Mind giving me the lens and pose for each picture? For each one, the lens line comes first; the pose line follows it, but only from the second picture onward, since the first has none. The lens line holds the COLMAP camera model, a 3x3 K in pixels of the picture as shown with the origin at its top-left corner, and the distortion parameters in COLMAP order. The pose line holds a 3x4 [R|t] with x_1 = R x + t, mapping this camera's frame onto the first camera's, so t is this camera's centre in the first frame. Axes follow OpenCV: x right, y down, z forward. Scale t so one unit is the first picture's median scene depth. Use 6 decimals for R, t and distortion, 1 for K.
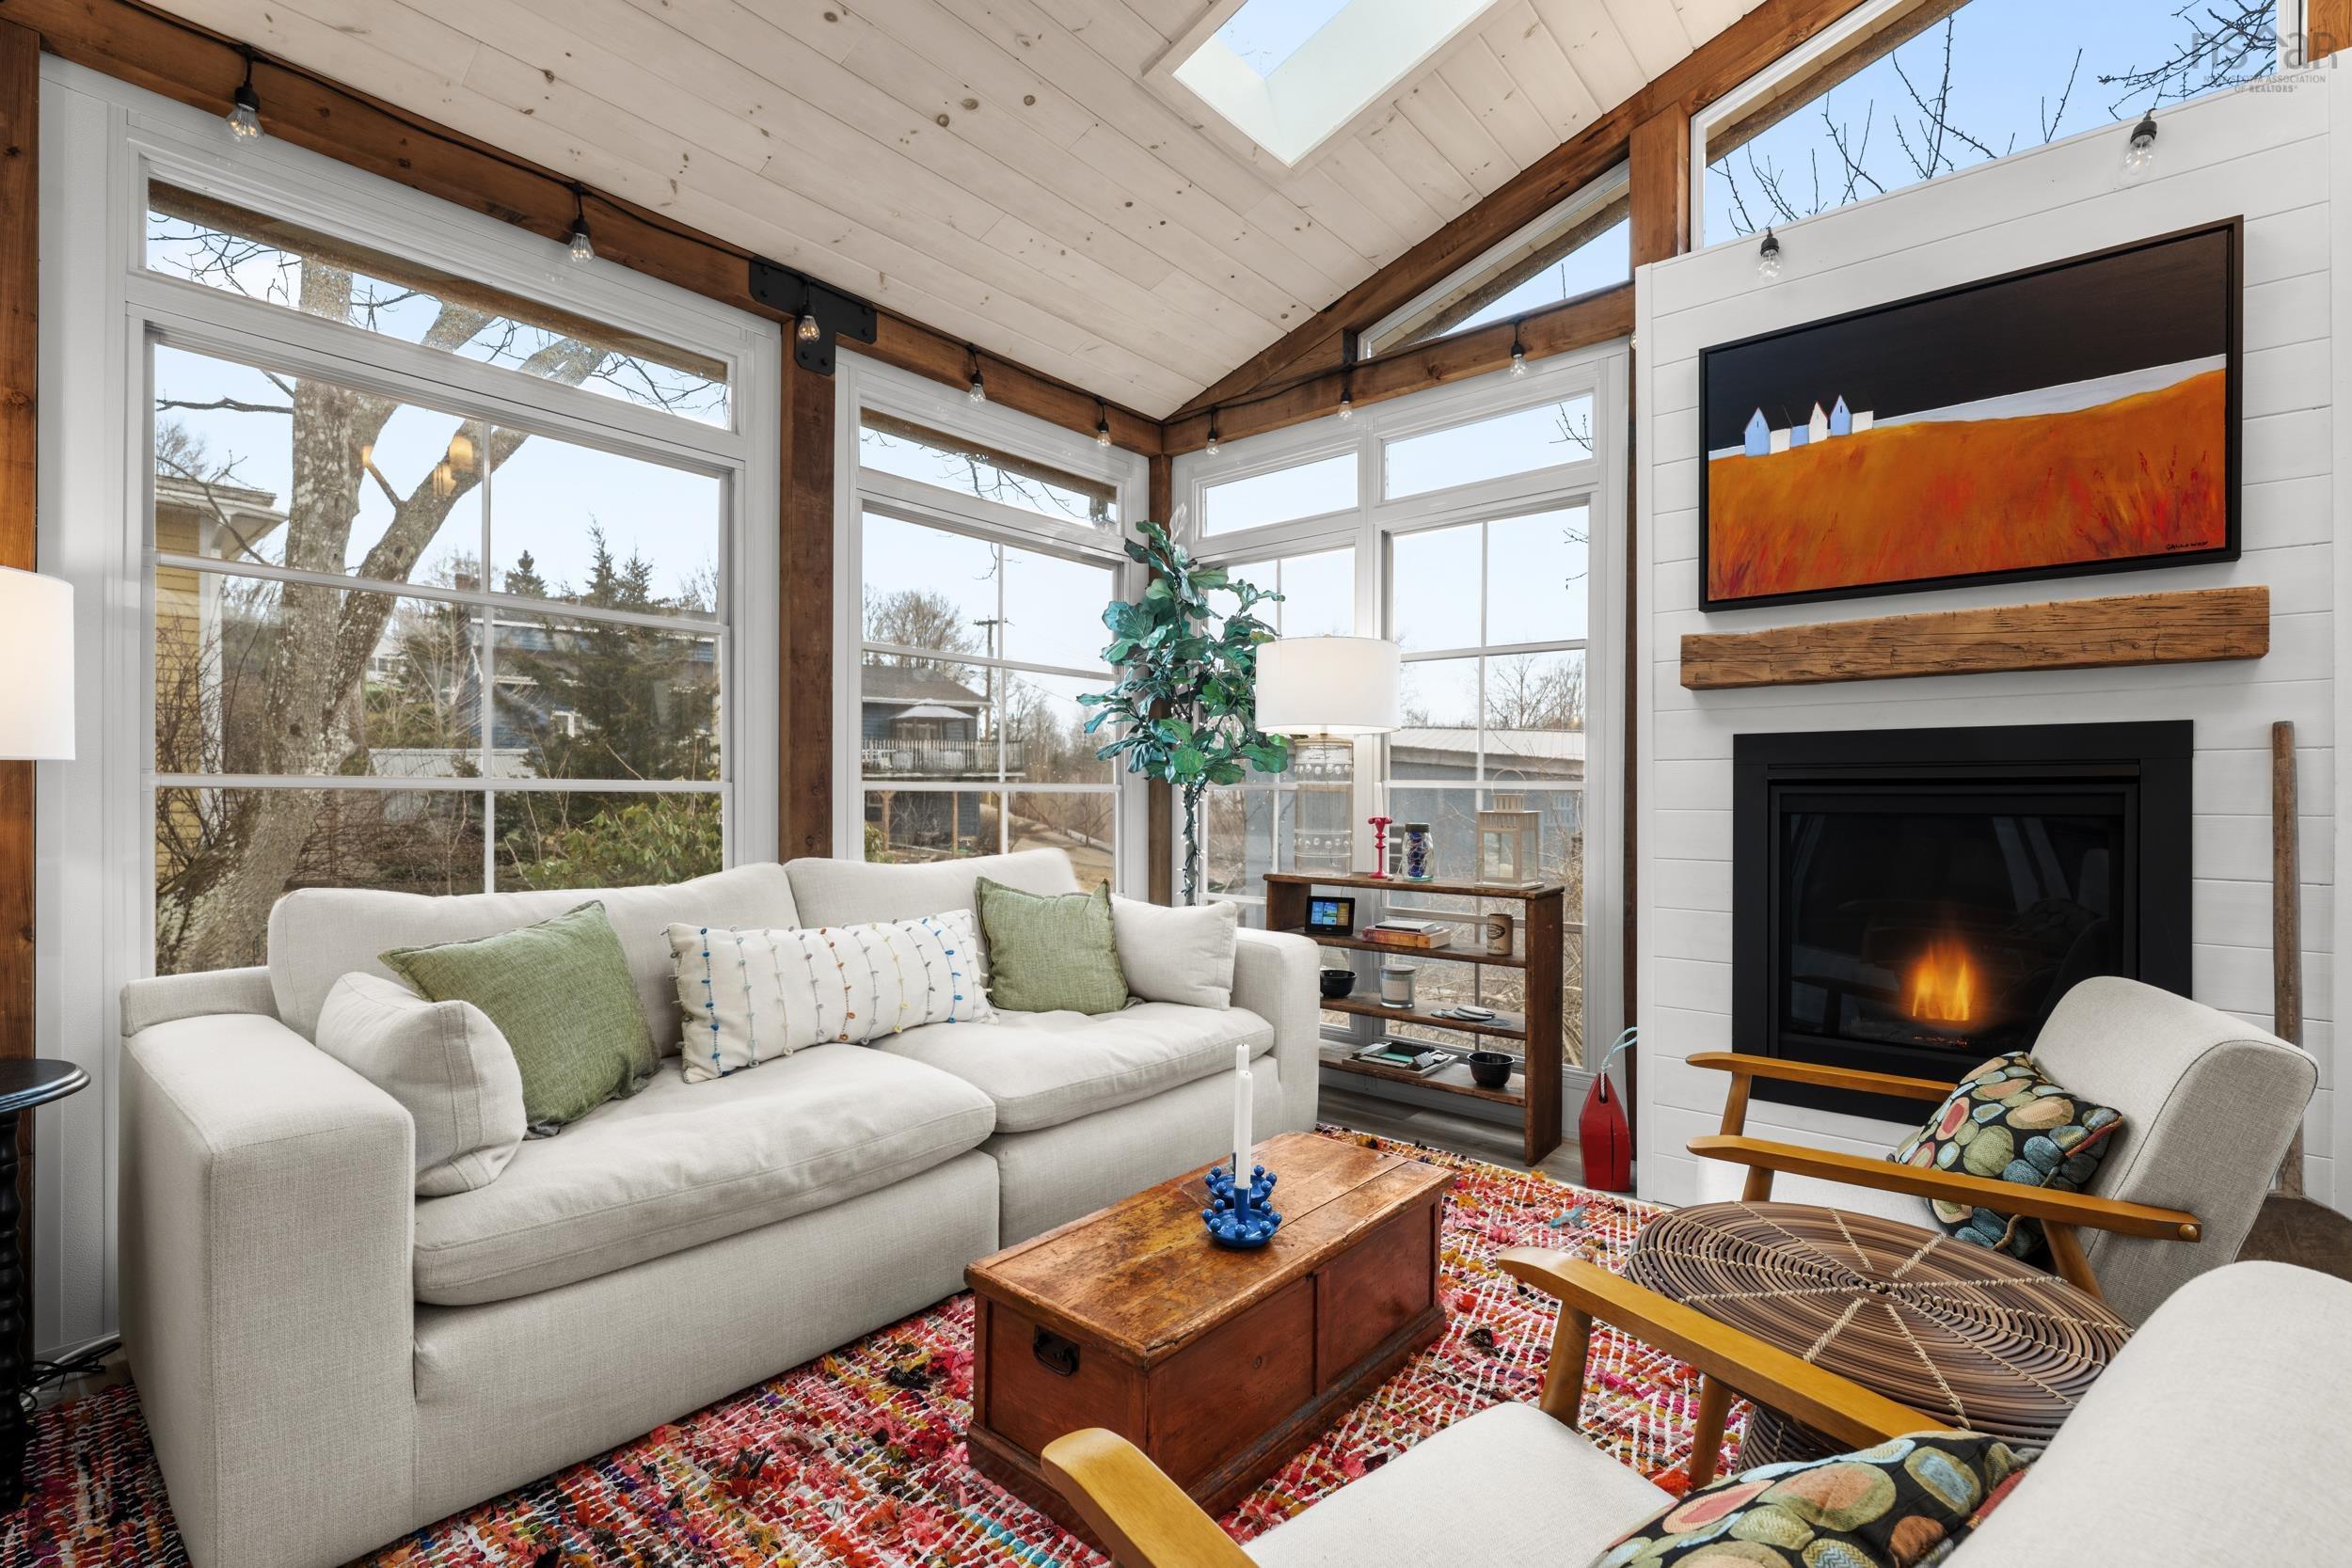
lens RADIAL K [[1046.7, 0, 1177.9], [0, 1046.7, 788.5], [0, 0, 1]] dist [-0.000054, 0.000114]
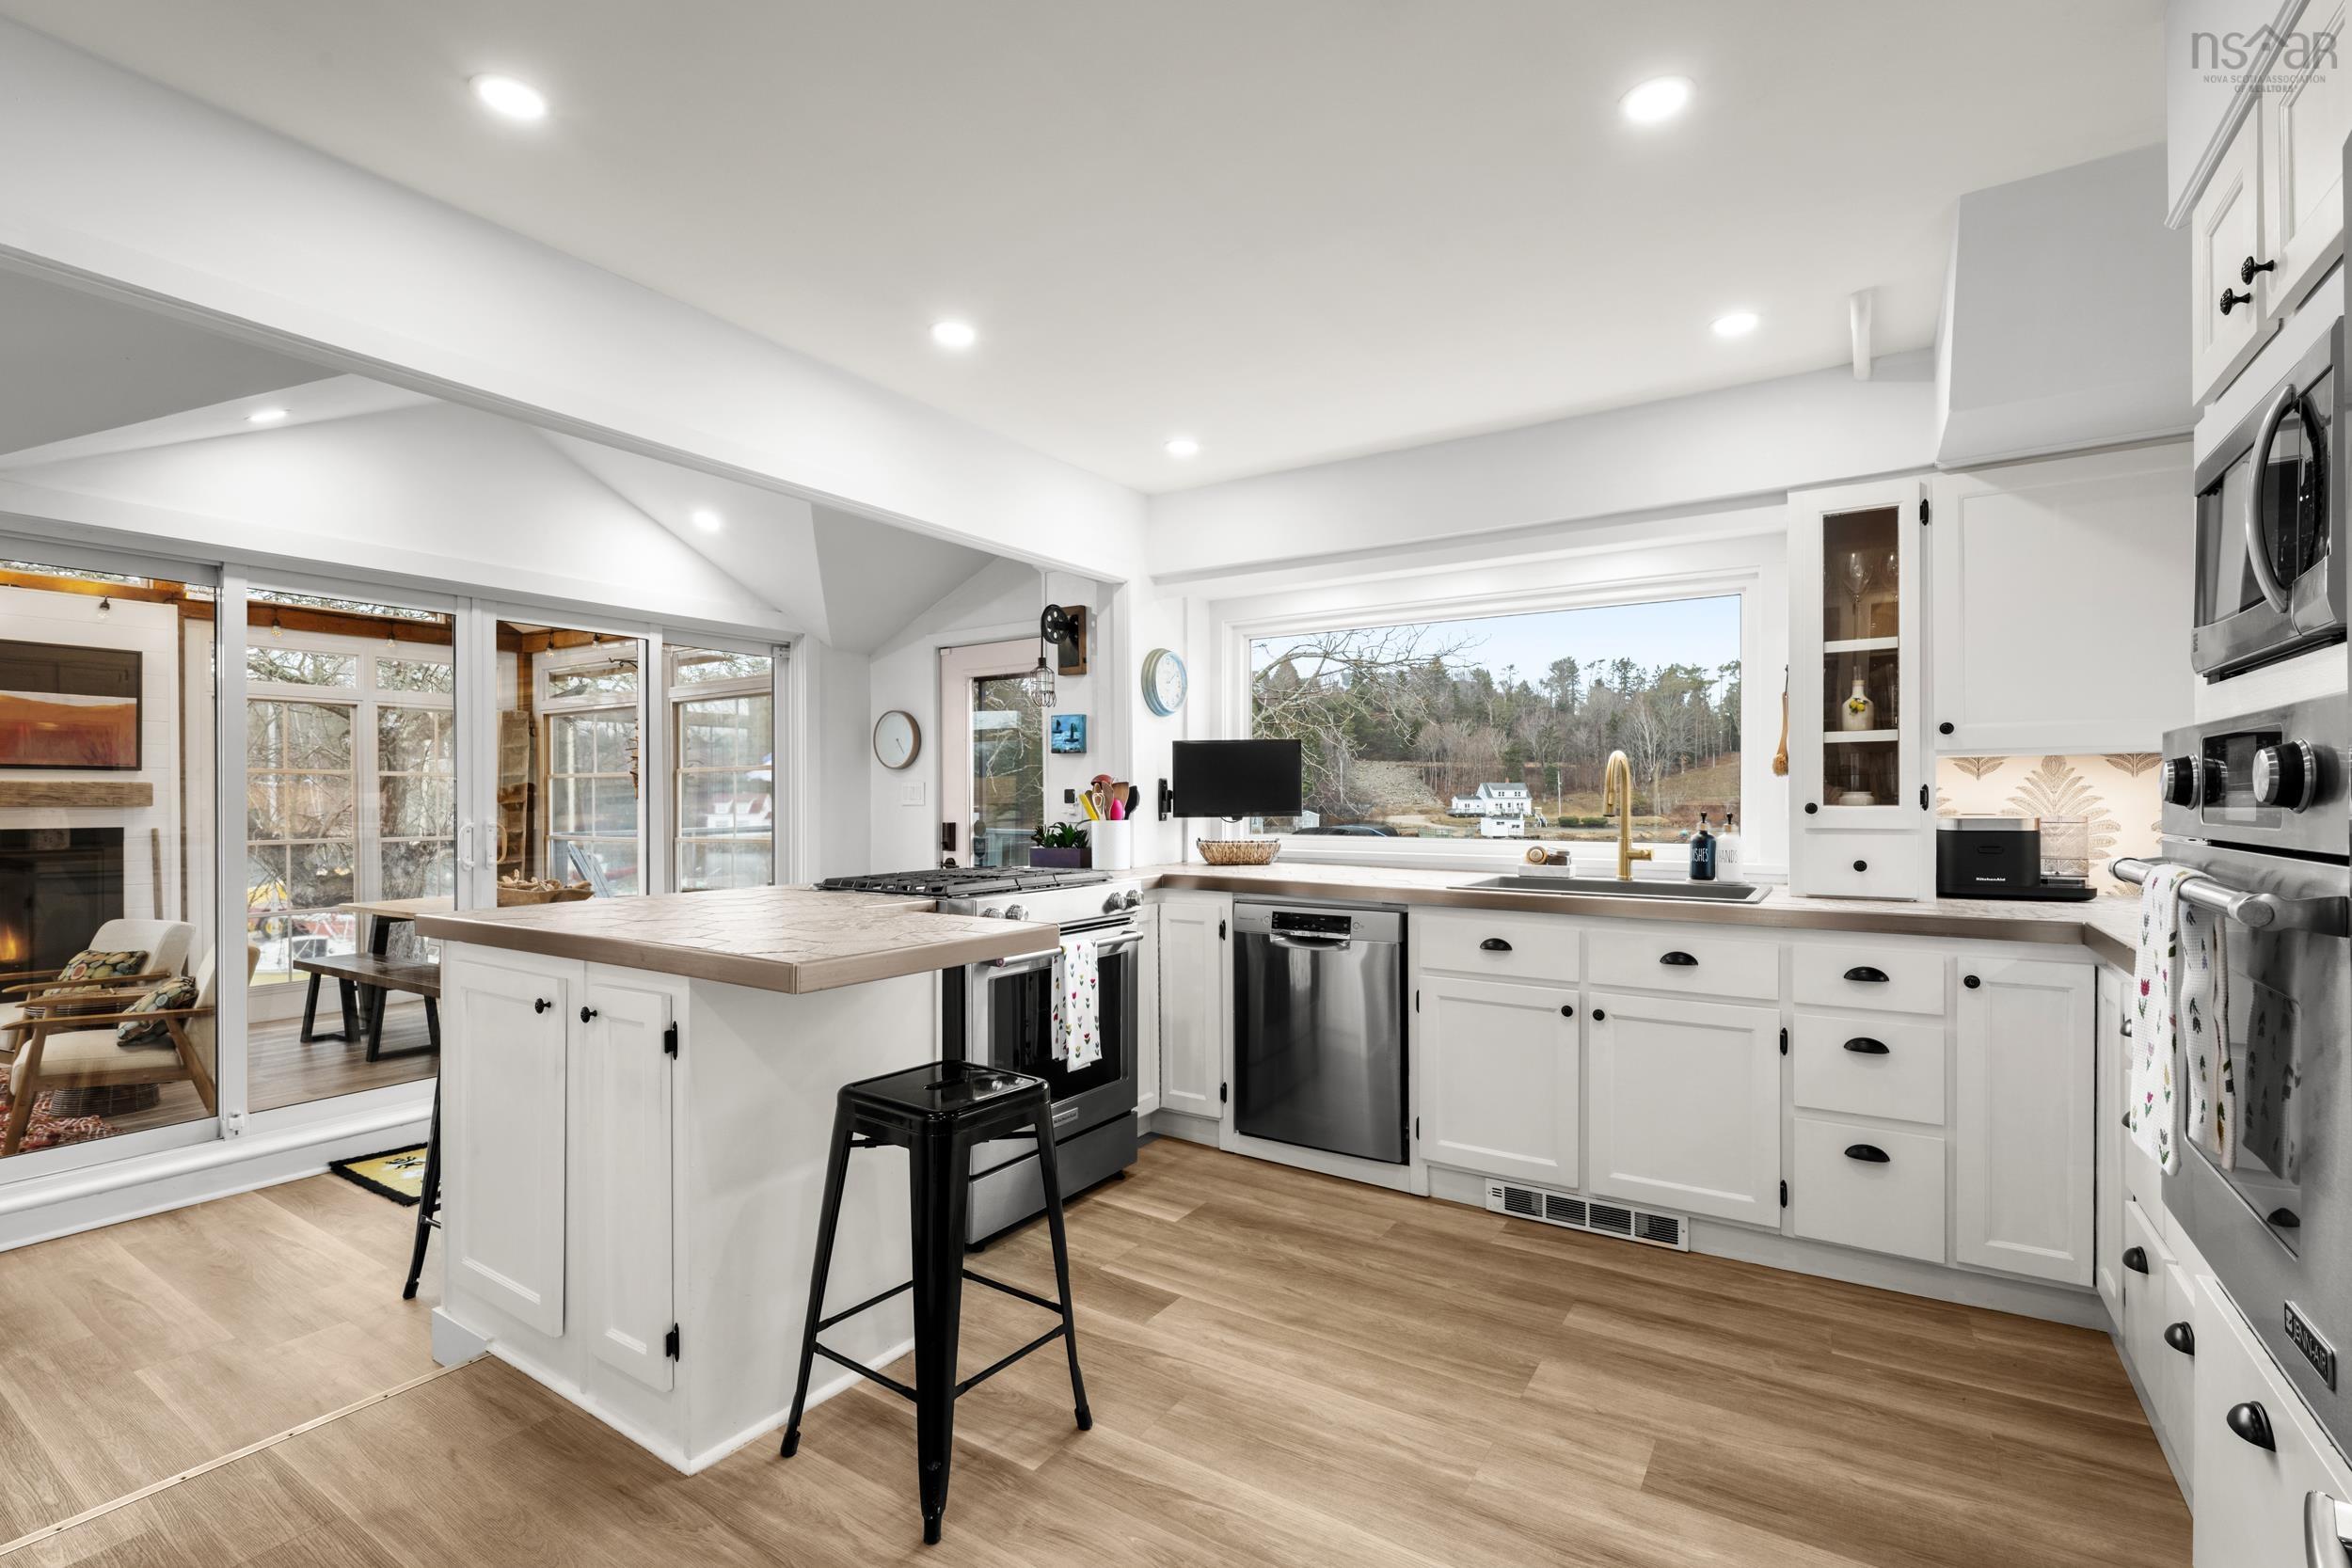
lens RADIAL K [[1060.1, 0, 1175.4], [0, 1060.1, 799.7], [0, 0, 1]] dist [0.001733, 0.000248]
pose [[-0.127880, -0.001111, 0.991789, -1.458432], [0.001508, 0.999998, 0.001314, -0.093955], [-0.991789, 0.001664, -0.127878, -0.937094]]
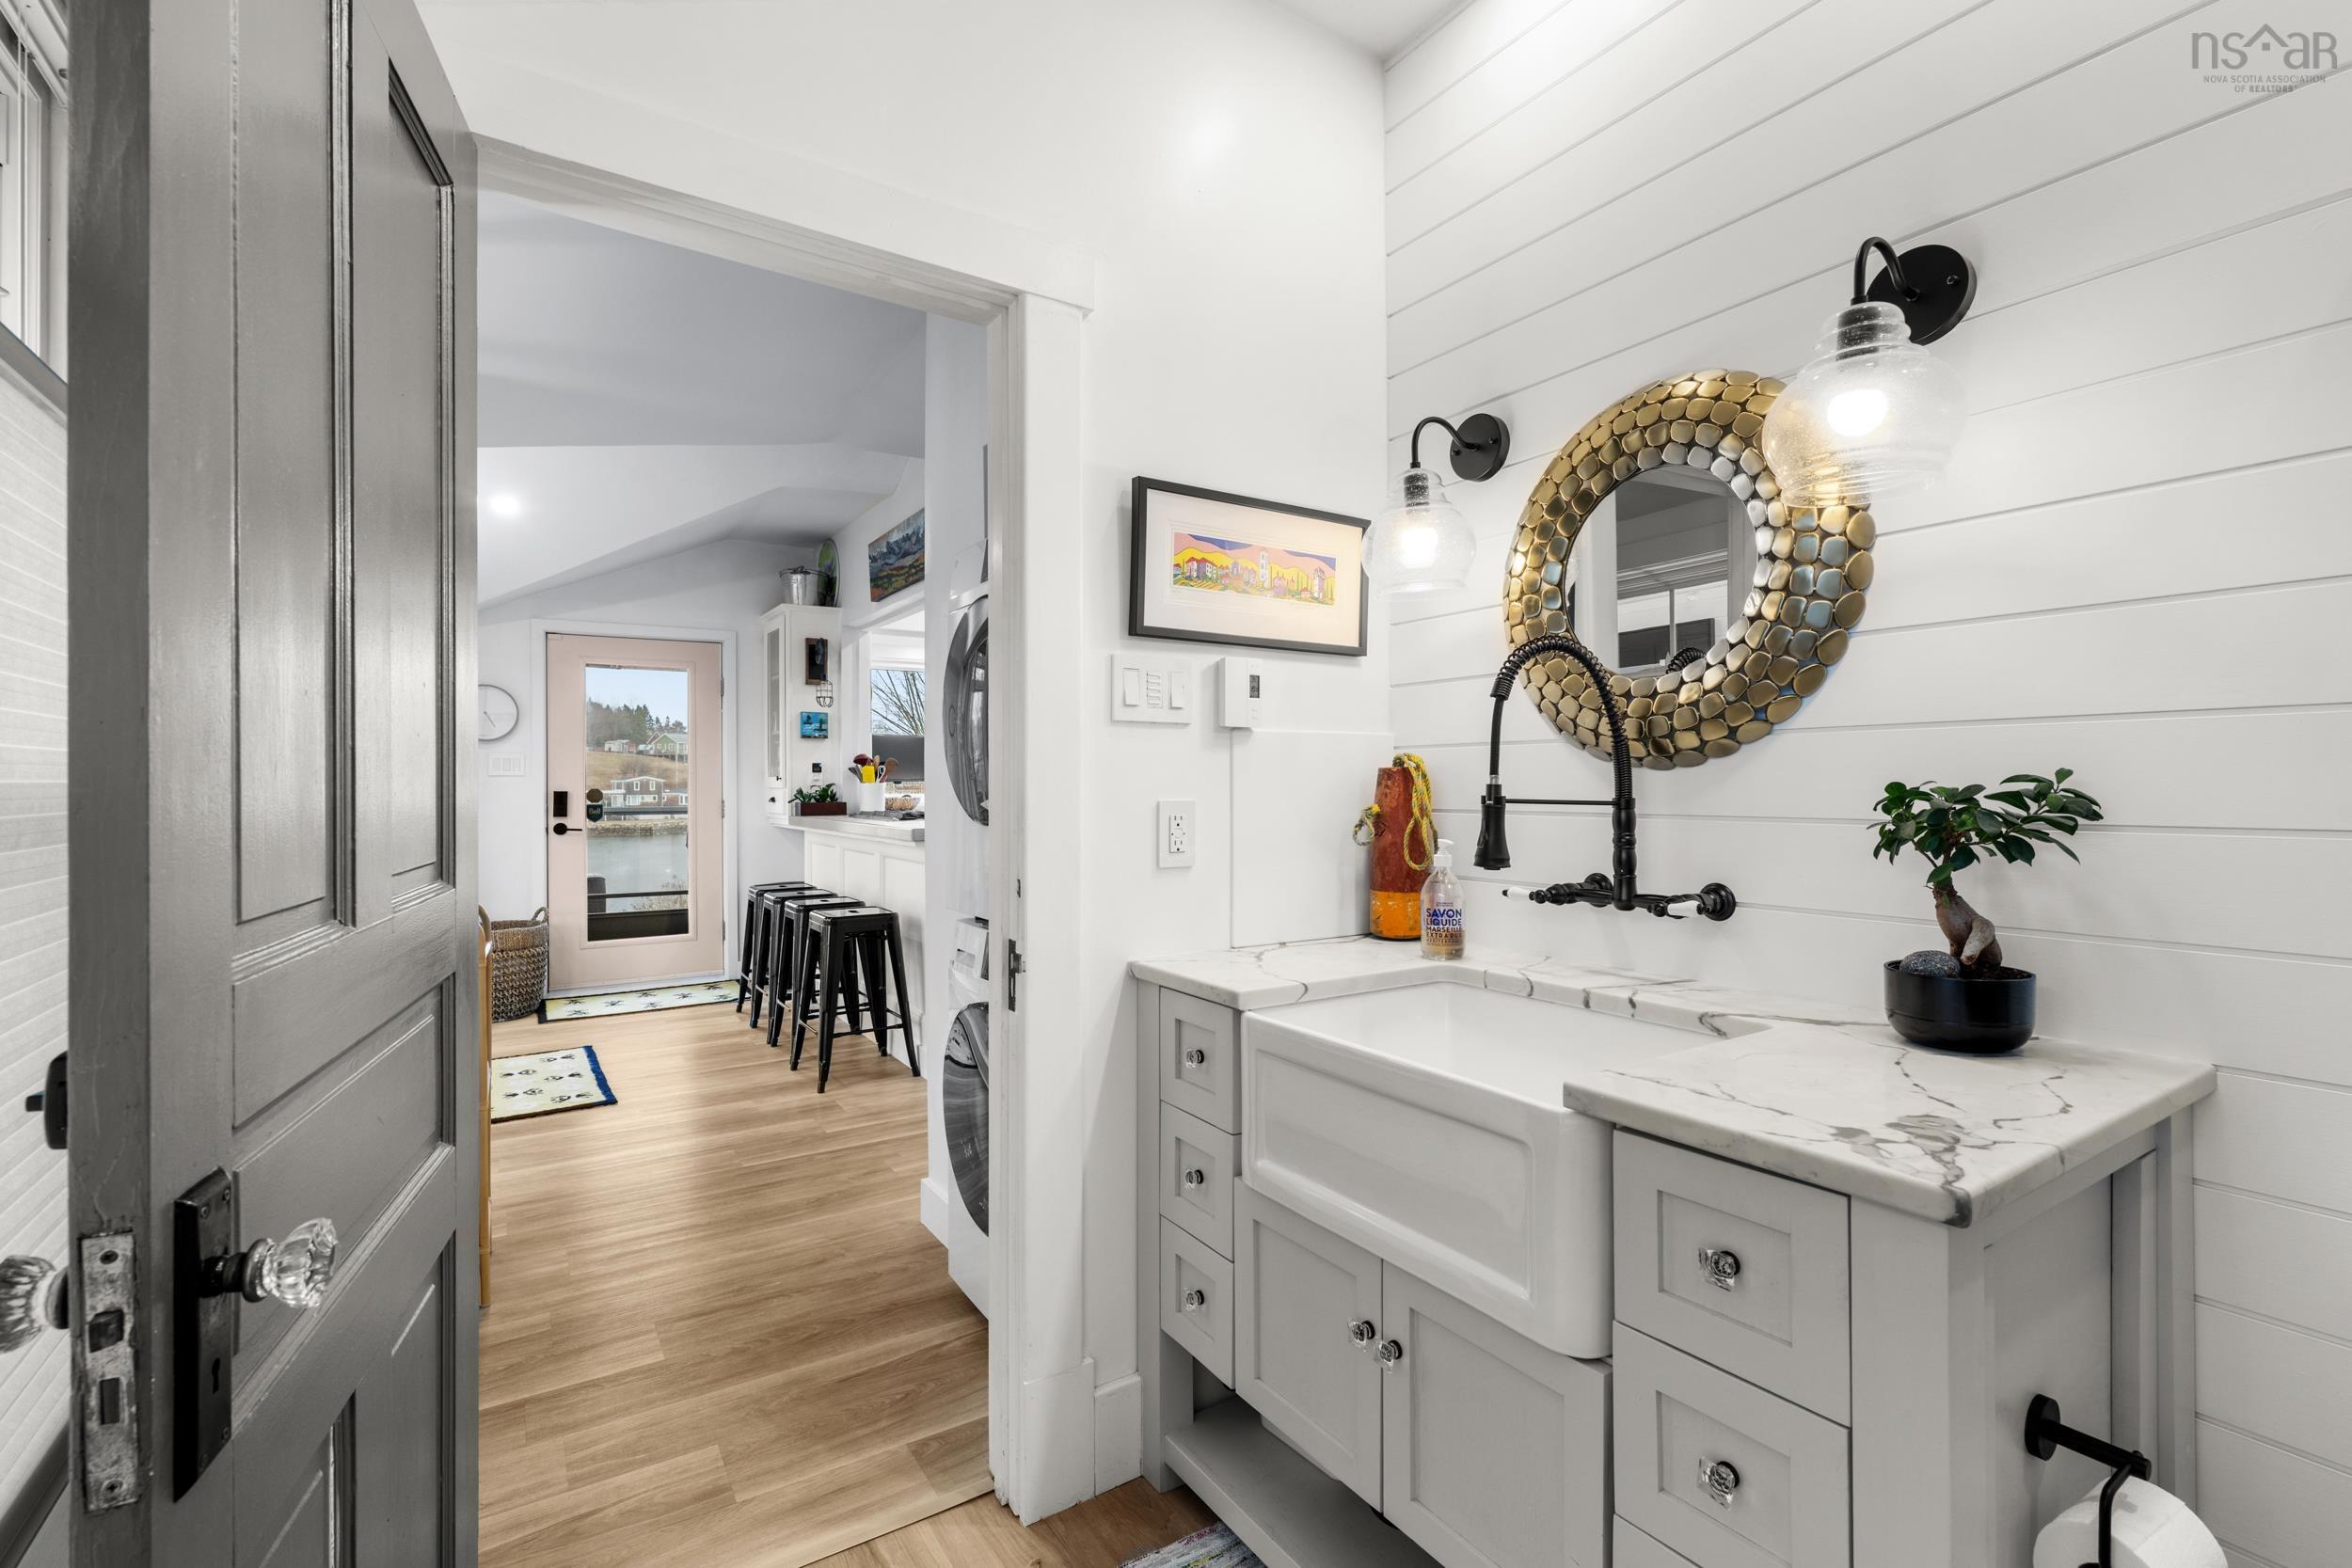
lens RADIAL K [[1044.5, 0, 1178.6], [0, 1044.5, 776.4], [0, 0, 1]] dist [-0.001716, 0.000041]
pose [[-0.958956, 0.004444, 0.283520, -1.297477], [0.002644, 0.999974, -0.006732, -0.064831], [-0.283543, -0.005706, -0.958943, 0.751347]]
